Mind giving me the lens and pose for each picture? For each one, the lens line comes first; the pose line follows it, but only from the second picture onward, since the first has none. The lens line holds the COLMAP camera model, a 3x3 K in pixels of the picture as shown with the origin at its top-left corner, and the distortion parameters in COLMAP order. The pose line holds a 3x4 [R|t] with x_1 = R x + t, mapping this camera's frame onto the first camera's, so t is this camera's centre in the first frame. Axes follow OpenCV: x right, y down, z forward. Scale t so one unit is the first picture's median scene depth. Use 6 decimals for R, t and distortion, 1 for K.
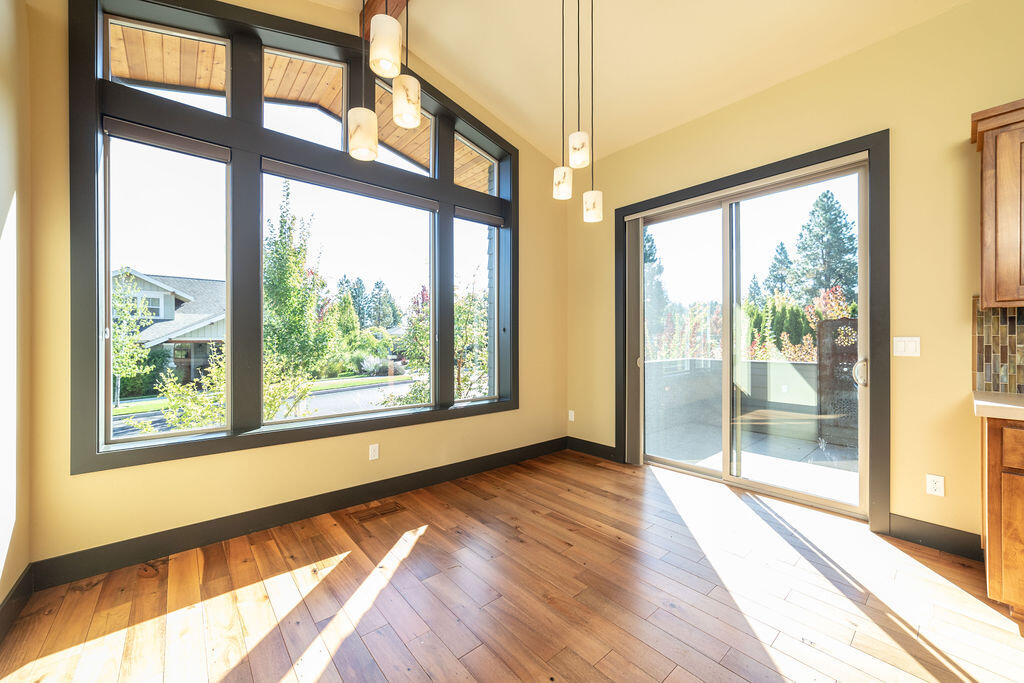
lens RADIAL K [[395.0, 0, 511.8], [0, 395.0, 336.9], [0, 0, 1]] dist [-0.001896, 0.000841]
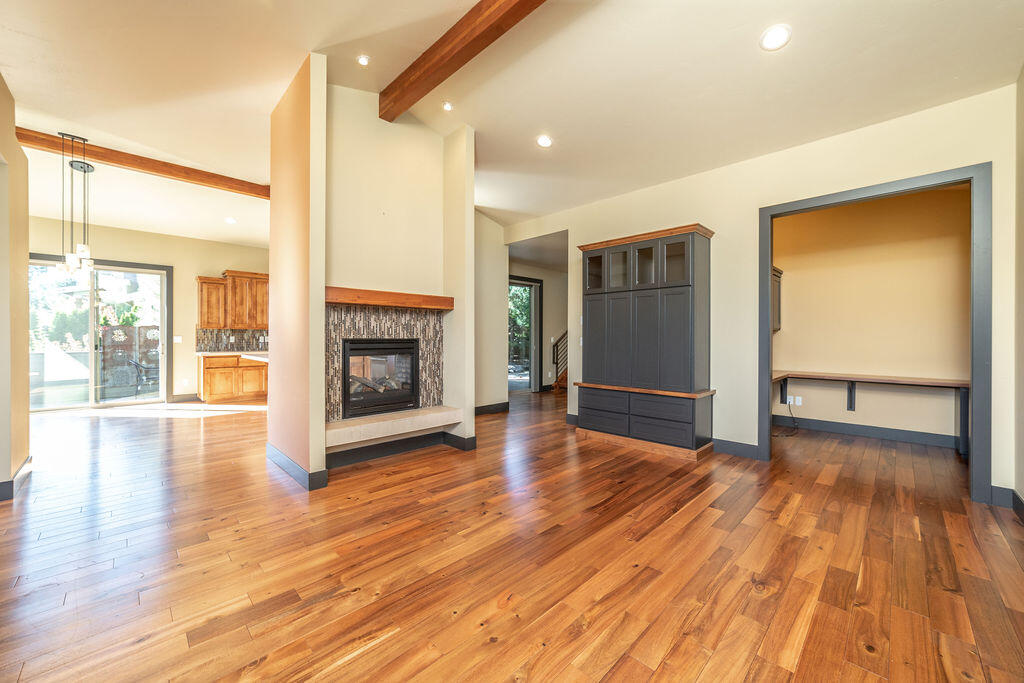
lens RADIAL K [[395.0, 0, 513.1], [0, 395.0, 337.8], [0, 0, 1]] dist [-0.001896, 0.000841]
pose [[-0.087814, 0.004234, 0.996128, -2.117394], [-0.008967, 0.999947, -0.005041, 0.004784], [-0.996096, -0.009375, -0.087772, -1.226547]]
